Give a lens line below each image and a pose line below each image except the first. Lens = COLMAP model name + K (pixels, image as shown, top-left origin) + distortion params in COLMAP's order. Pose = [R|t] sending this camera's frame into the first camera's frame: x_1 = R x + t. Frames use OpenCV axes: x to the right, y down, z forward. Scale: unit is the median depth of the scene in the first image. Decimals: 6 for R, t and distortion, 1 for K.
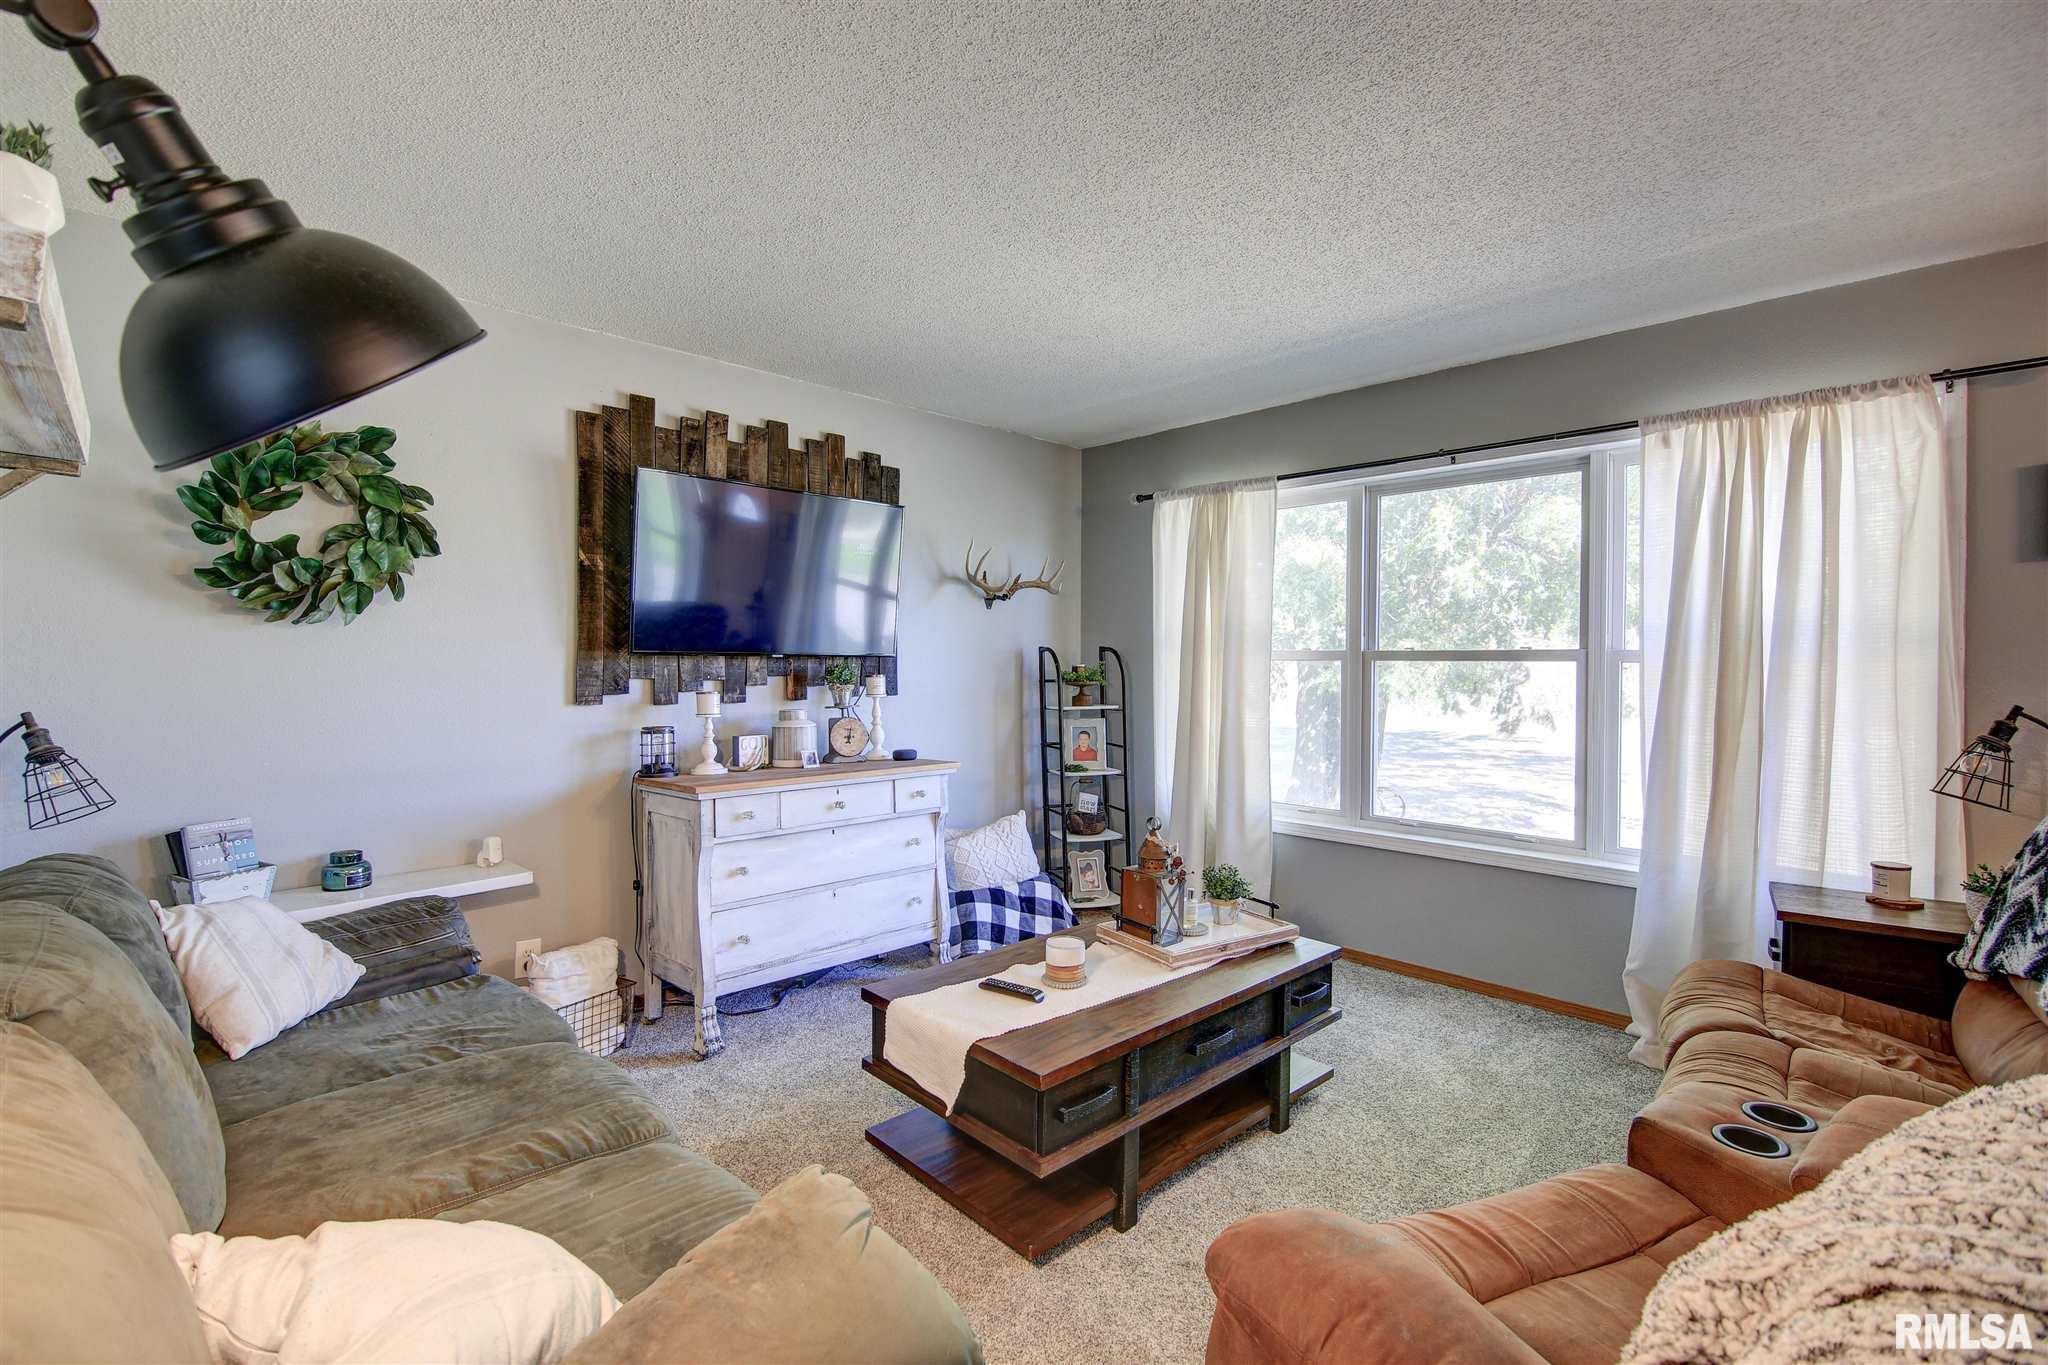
lens RADIAL K [[910.2, 0, 1030.1], [0, 910.2, 682.1], [0, 0, 1]] dist [-0.011593, -0.003623]
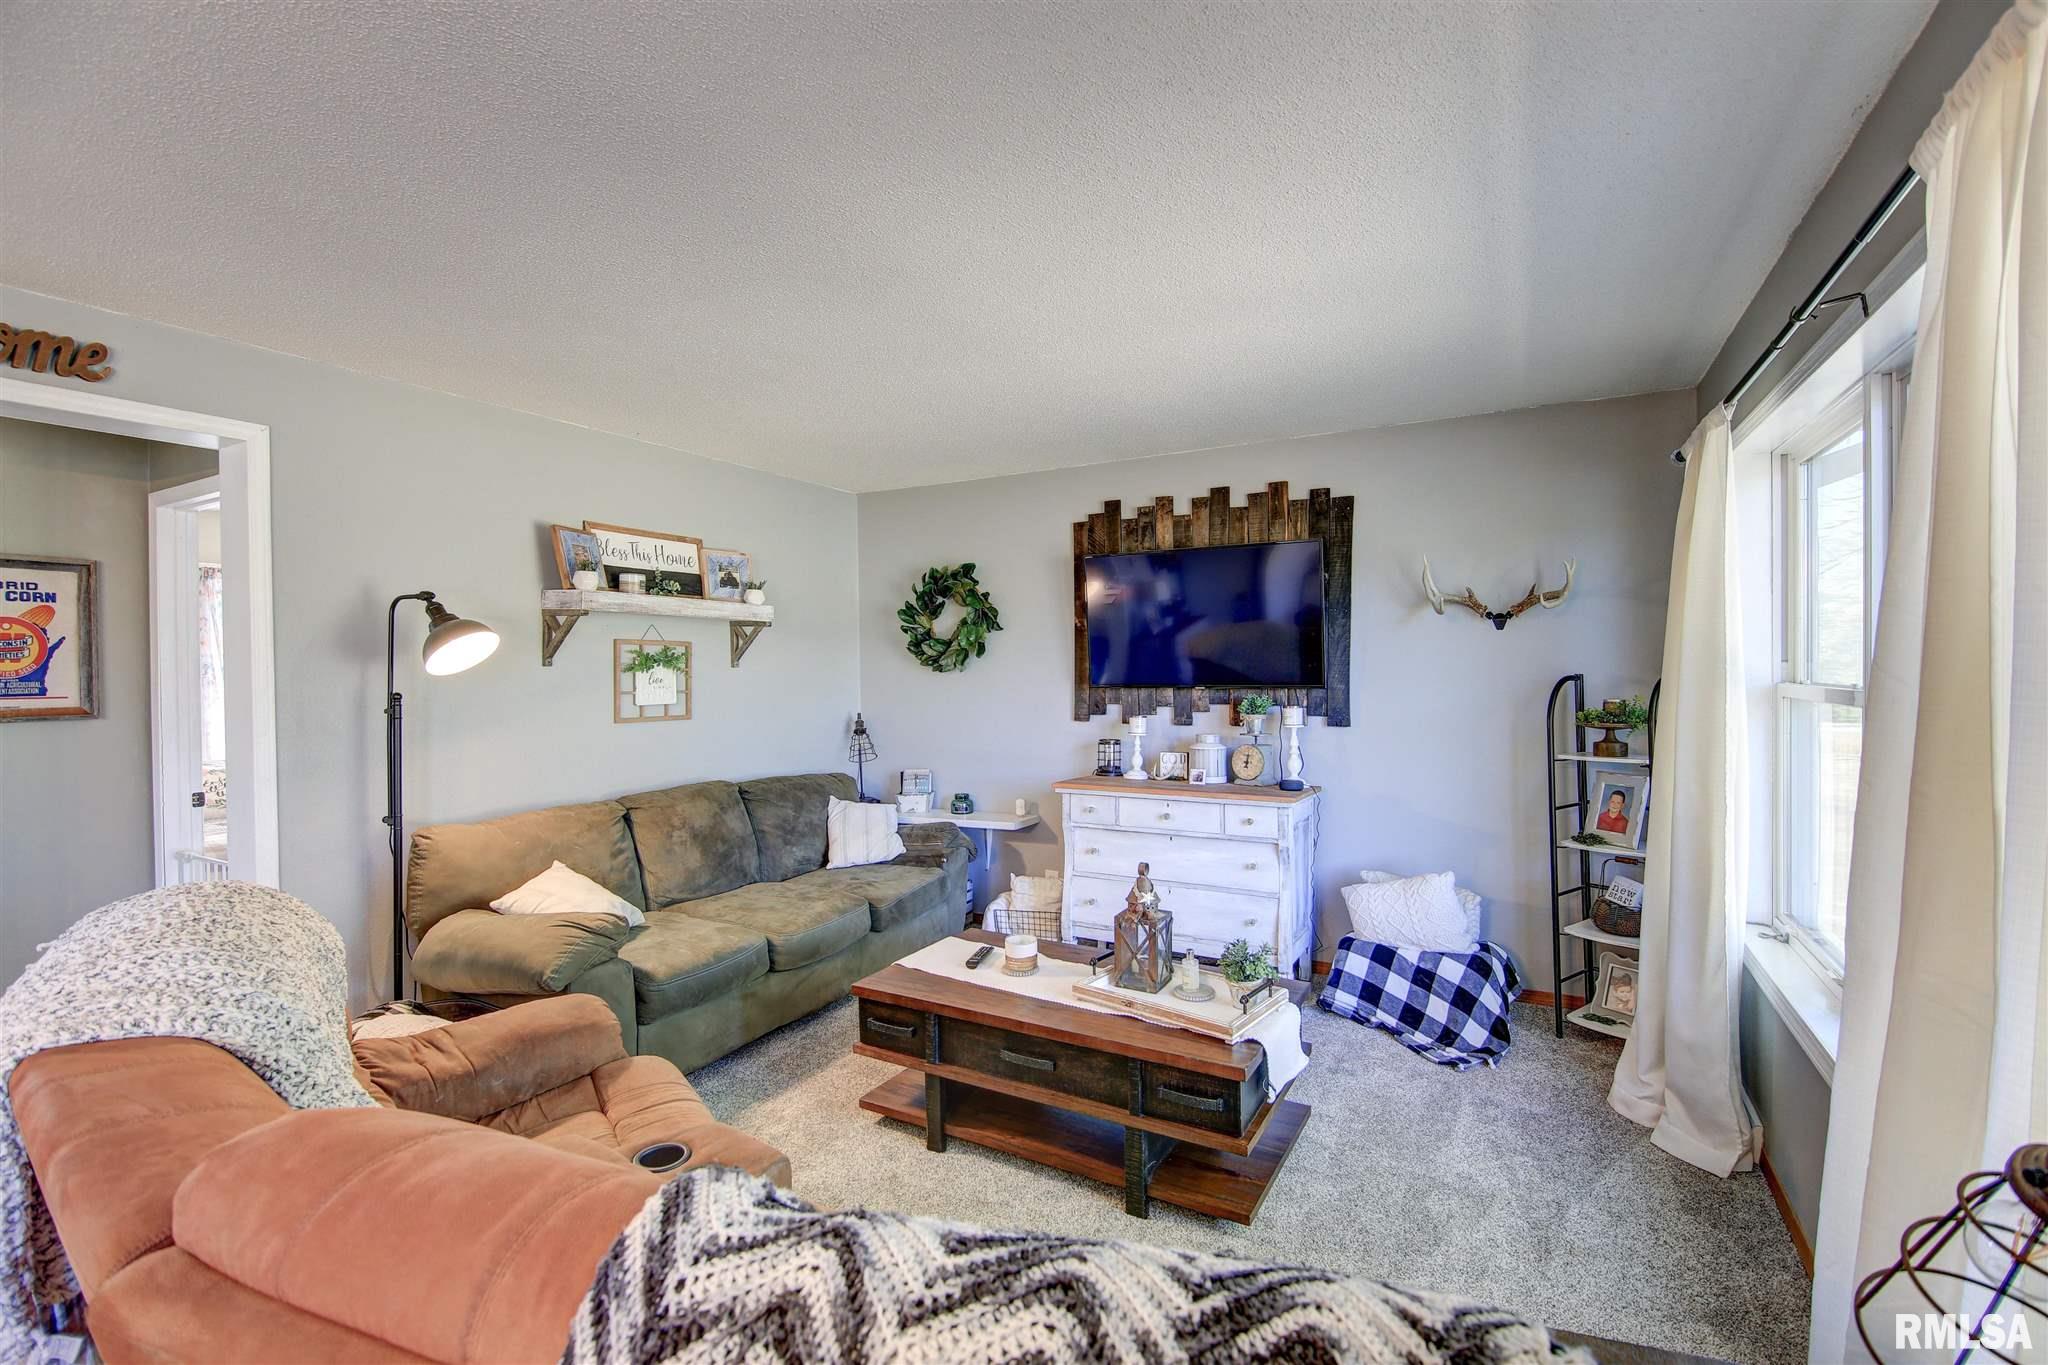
lens RADIAL K [[910.2, 0, 1018.1], [0, 910.2, 678.1], [0, 0, 1]] dist [-0.011593, -0.003623]
pose [[0.278898, 0.007819, -0.960289, 0.846084], [-0.009705, 0.999939, 0.005324, -0.048335], [0.960272, 0.007835, 0.278957, 0.463130]]
